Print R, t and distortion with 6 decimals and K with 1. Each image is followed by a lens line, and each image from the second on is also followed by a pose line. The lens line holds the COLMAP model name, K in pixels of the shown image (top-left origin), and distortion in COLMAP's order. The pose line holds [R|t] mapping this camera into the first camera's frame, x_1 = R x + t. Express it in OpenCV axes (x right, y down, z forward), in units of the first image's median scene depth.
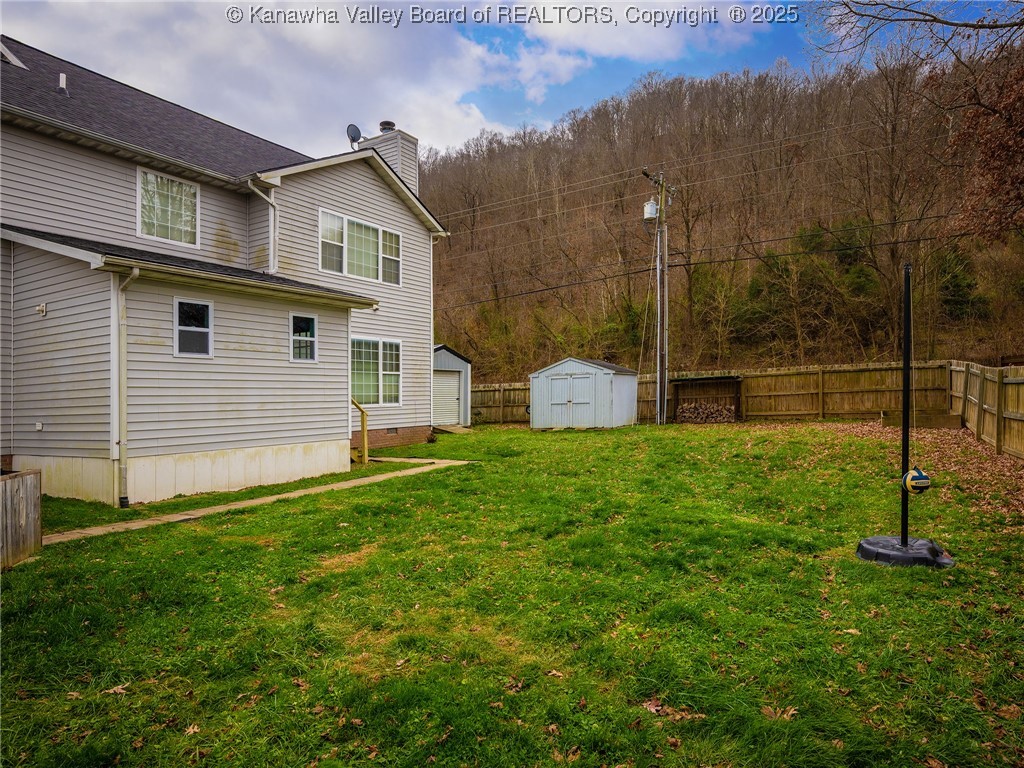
lens RADIAL K [[623.2, 0, 512.0], [0, 623.2, 384.0], [0, 0, 1]] dist [0.046729, -0.000102]
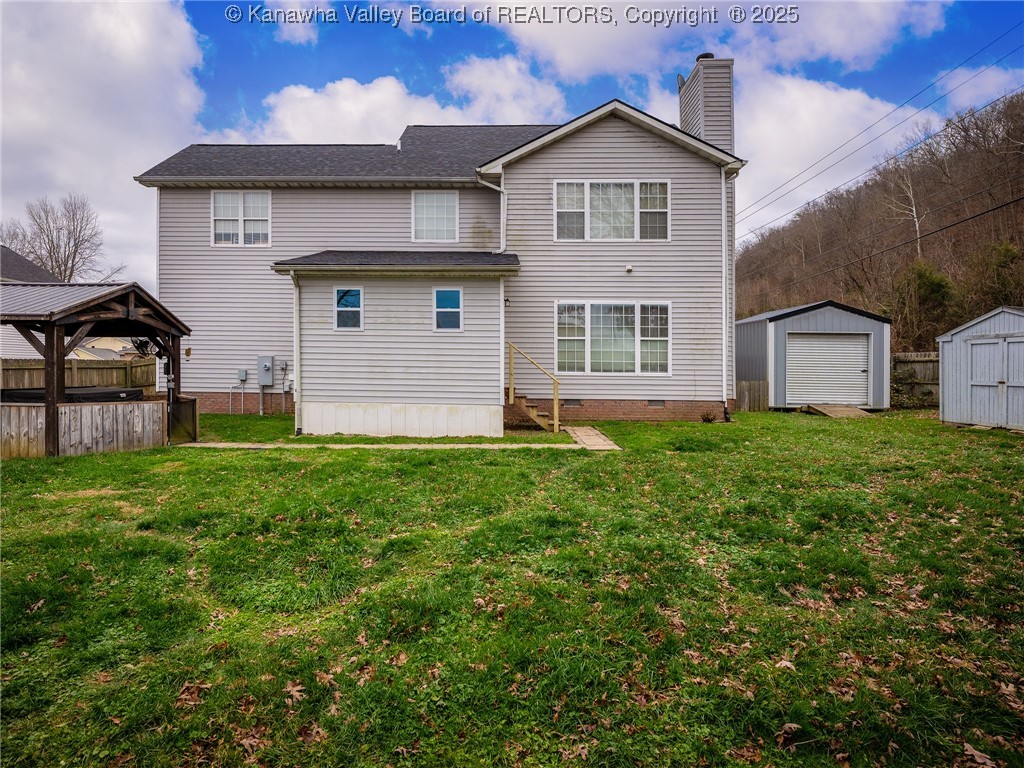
lens RADIAL K [[551.6, 0, 509.2], [0, 551.6, 359.4], [0, 0, 1]] dist [0.000723, 0.000707]
pose [[0.499870, 0.018480, -0.865903, 0.403669], [-0.002287, 0.999797, 0.020018, -0.003646], [0.866097, -0.008026, 0.499811, 0.433862]]
